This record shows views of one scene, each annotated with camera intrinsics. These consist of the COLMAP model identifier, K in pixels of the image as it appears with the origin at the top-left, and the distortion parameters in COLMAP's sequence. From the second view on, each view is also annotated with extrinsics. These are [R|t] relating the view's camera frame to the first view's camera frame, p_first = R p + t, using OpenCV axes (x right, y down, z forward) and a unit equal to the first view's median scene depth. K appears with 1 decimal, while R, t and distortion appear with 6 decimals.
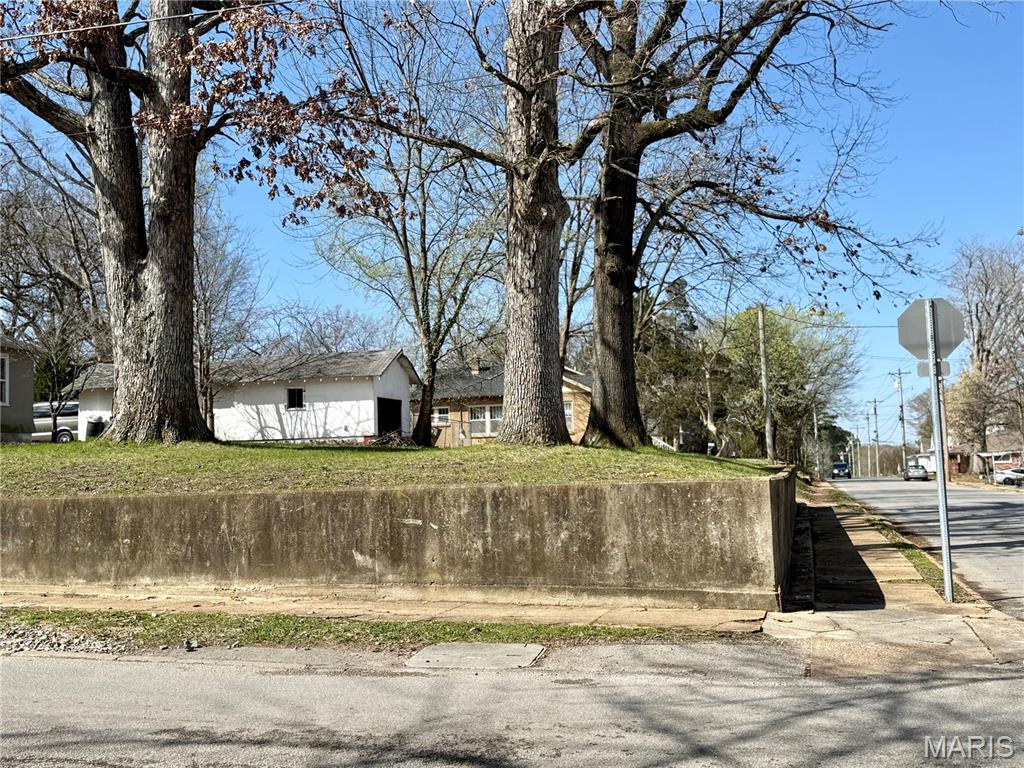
lens RADIAL K [[1058.5, 0, 512.0], [0, 1058.5, 384.0], [0, 0, 1]] dist [0.185641, -0.387399]
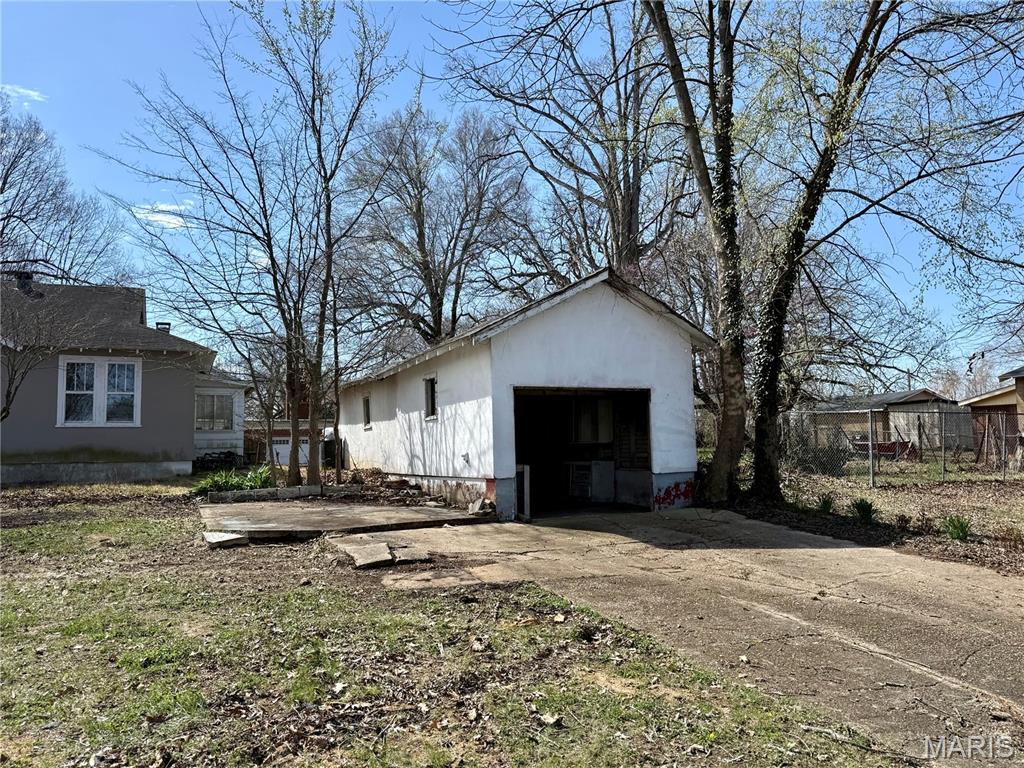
lens RADIAL K [[747.5, 0, 515.1], [0, 747.5, 386.5], [0, 0, 1]] dist [0.126135, -0.201326]
pose [[0.625004, -0.054823, -0.778694, 0.223777], [0.063321, 0.997804, -0.019426, 0.038312], [0.778049, -0.037167, 0.627103, 1.730873]]
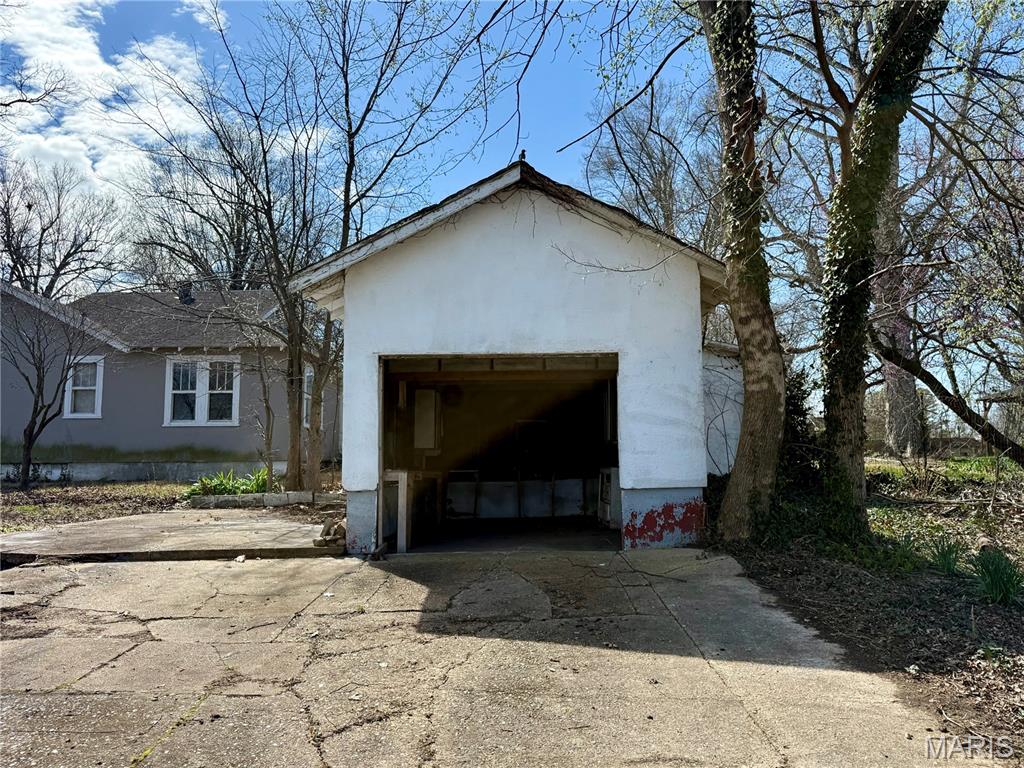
lens RADIAL K [[747.5, 0, 515.1], [0, 747.5, 386.5], [0, 0, 1]] dist [0.126135, -0.201326]
pose [[0.247284, -0.074434, -0.966080, 0.163740], [0.073804, 0.995595, -0.057817, 0.074614], [0.966128, -0.057003, 0.251688, 2.092227]]
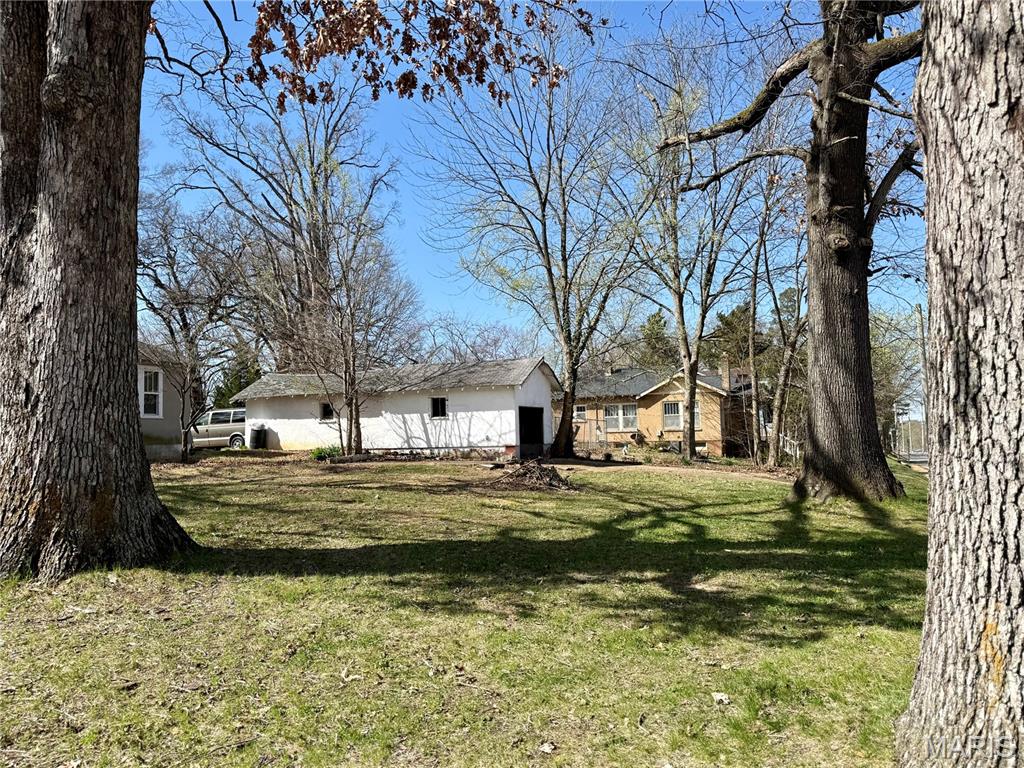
lens RADIAL K [[747.5, 0, 515.1], [0, 747.5, 386.5], [0, 0, 1]] dist [0.126135, -0.201326]
pose [[0.989572, -0.007177, -0.143857, -0.064848], [0.009013, 0.999886, 0.012115, -0.030595], [0.143754, -0.013285, 0.989524, 0.670824]]
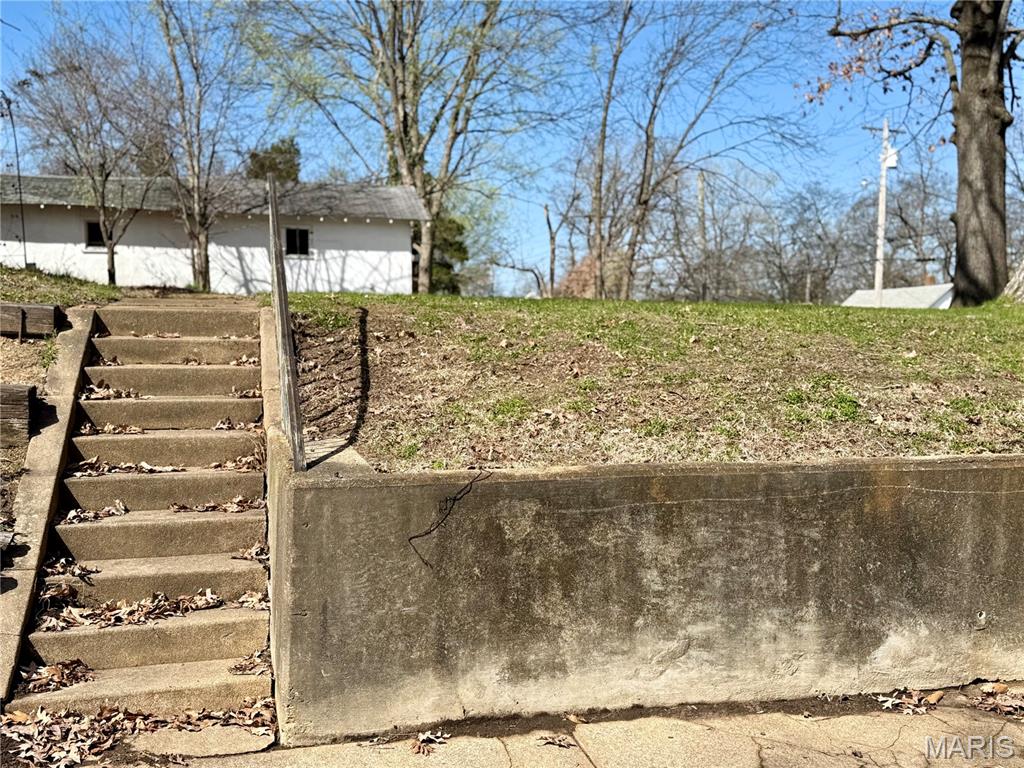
lens RADIAL K [[1058.5, 0, 512.0], [0, 1058.5, 384.0], [0, 0, 1]] dist [0.185641, -0.387399]
pose [[0.863113, -0.000921, 0.505011, -0.957739], [-0.060645, 0.992573, 0.105459, 0.051639], [-0.501357, -0.121649, 0.856646, 0.617802]]
